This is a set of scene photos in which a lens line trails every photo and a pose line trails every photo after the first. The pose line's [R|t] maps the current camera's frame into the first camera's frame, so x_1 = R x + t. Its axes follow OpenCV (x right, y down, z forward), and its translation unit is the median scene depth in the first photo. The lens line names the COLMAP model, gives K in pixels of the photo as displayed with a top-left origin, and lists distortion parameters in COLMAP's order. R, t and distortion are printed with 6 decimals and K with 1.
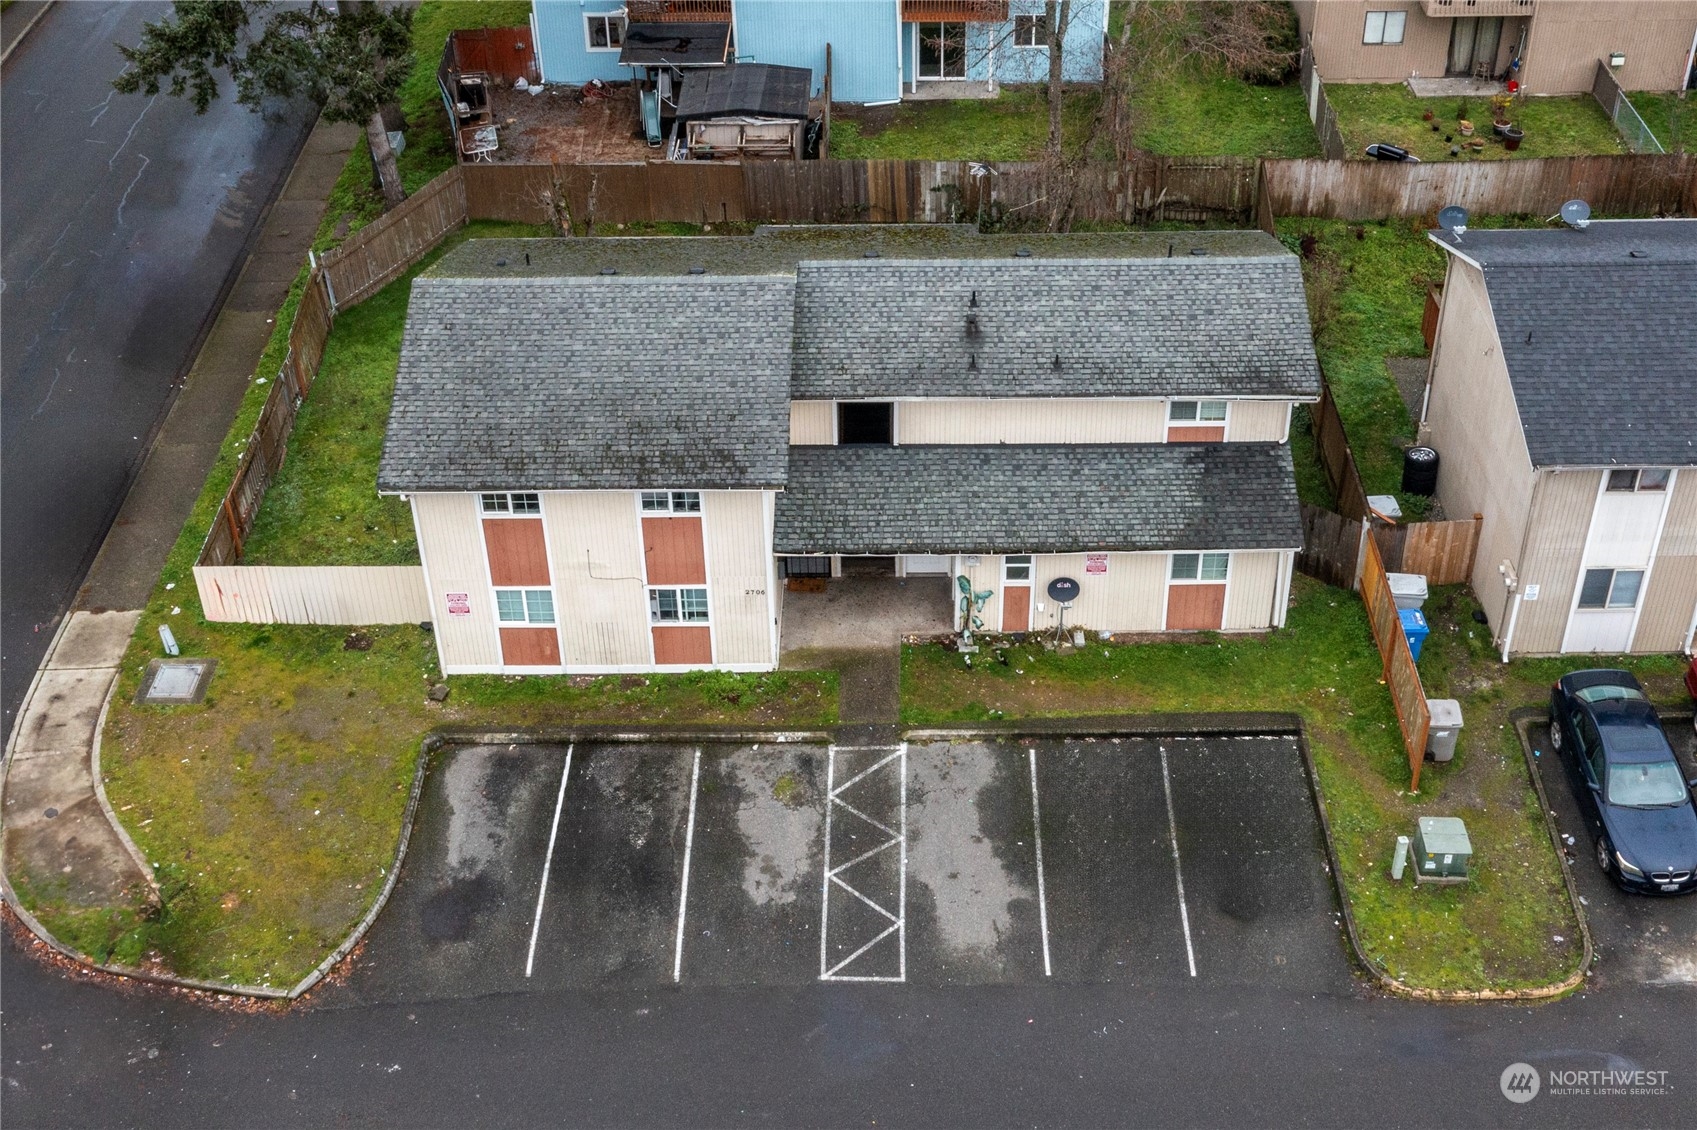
lens RADIAL K [[1994.8, 0, 886.4], [0, 1994.8, 561.4], [0, 0, 1]] dist [-0.005556, 0.015497]
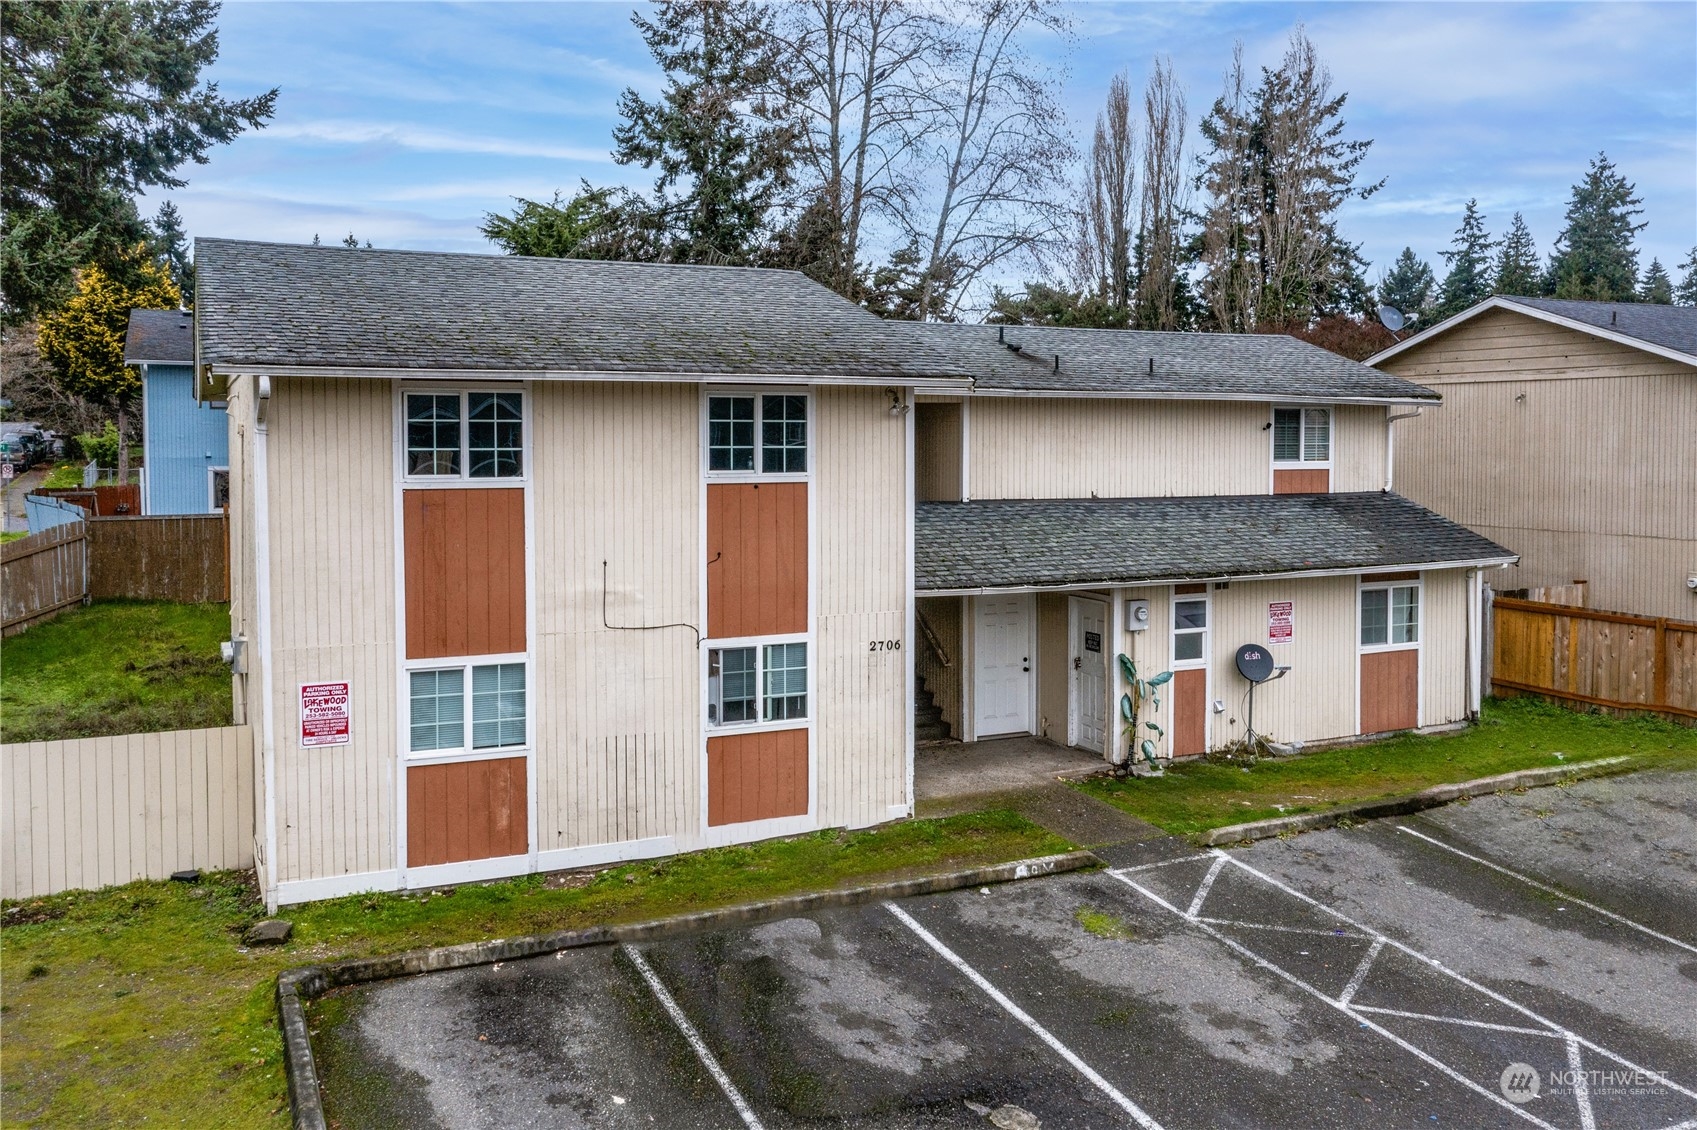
lens RADIAL K [[1411.5, 0, 853.6], [0, 1411.5, 504.2], [0, 0, 1]] dist [-0.002062, 0.003790]
pose [[0.903693, -0.014884, 0.427922, -0.239162], [0.251393, 0.827455, -0.502115, 0.177046], [-0.346612, 0.561334, 0.751507, 0.662670]]
